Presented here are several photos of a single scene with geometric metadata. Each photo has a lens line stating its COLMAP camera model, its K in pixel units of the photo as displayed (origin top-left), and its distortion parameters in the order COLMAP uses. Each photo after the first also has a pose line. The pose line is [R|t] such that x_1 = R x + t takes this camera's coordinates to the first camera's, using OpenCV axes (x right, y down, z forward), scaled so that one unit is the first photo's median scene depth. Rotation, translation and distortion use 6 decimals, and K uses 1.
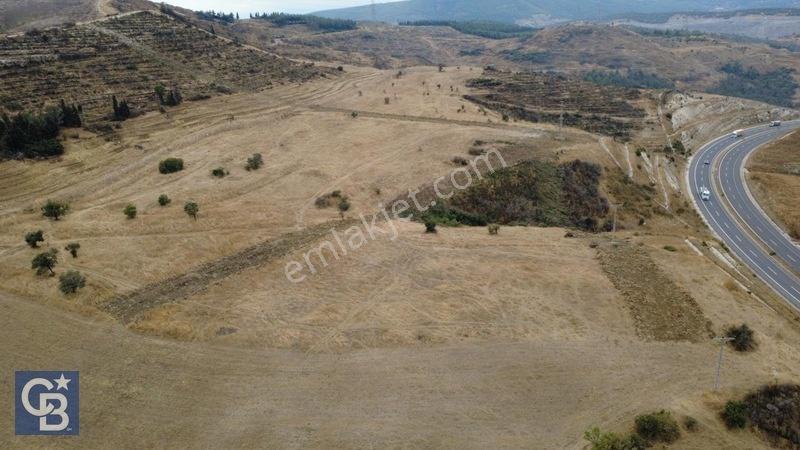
lens RADIAL K [[584.2, 0, 400.2], [0, 584.2, 225.3], [0, 0, 1]] dist [0.001332, -0.003208]
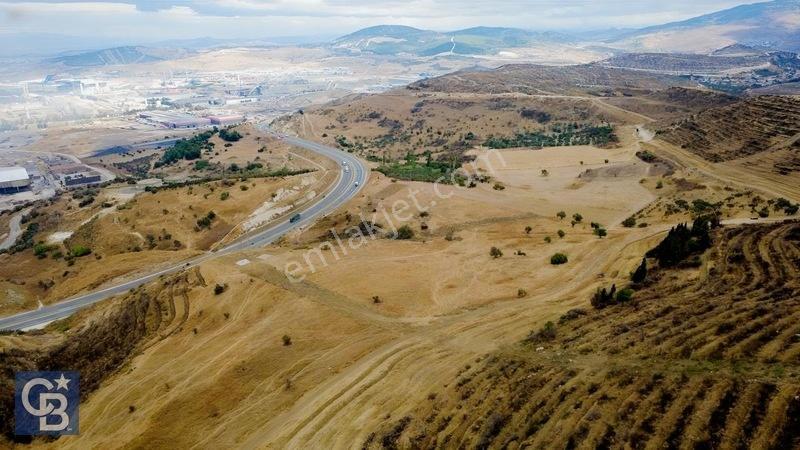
lens RADIAL K [[584.2, 0, 397.9], [0, 584.2, 223.8], [0, 0, 1]] dist [0.001332, -0.003208]
pose [[-0.923926, -0.065364, 0.376946, -0.410668], [0.179884, 0.795360, 0.578830, -0.743141], [-0.337643, 0.602603, -0.723096, 1.517198]]
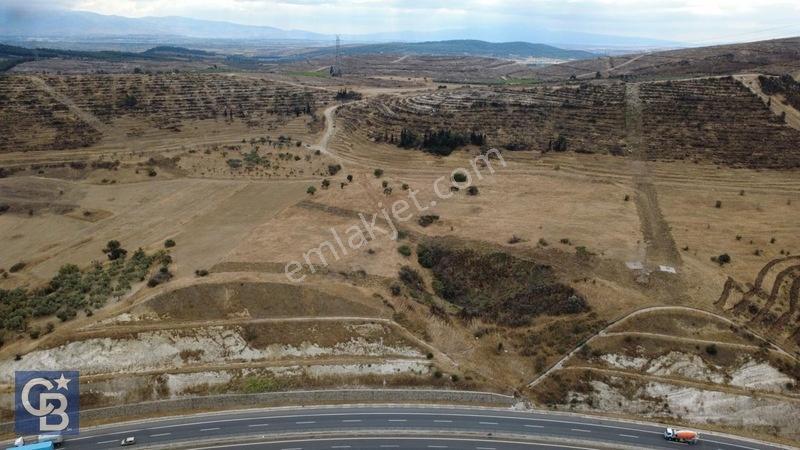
lens RADIAL K [[584.2, 0, 399.3], [0, 584.2, 223.0], [0, 0, 1]] dist [0.001332, -0.003208]
pose [[0.116819, 0.344112, -0.931633, 0.897209], [-0.364825, 0.887342, 0.282006, -0.298076], [0.923719, 0.306939, 0.229199, 0.371890]]
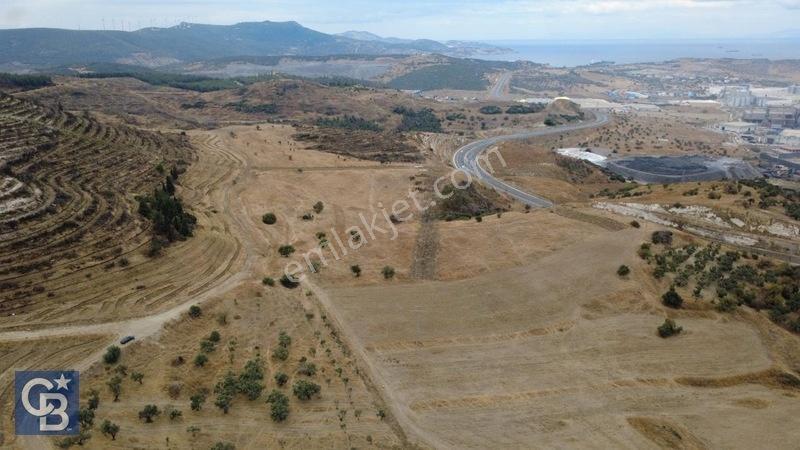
lens RADIAL K [[584.2, 0, 399.8], [0, 584.2, 225.0], [0, 0, 1]] dist [0.001332, -0.003208]
pose [[0.782543, -0.166518, 0.599915, -0.753602], [0.197909, 0.980122, 0.013896, -0.031941], [-0.590304, 0.107854, 0.799943, -0.250748]]
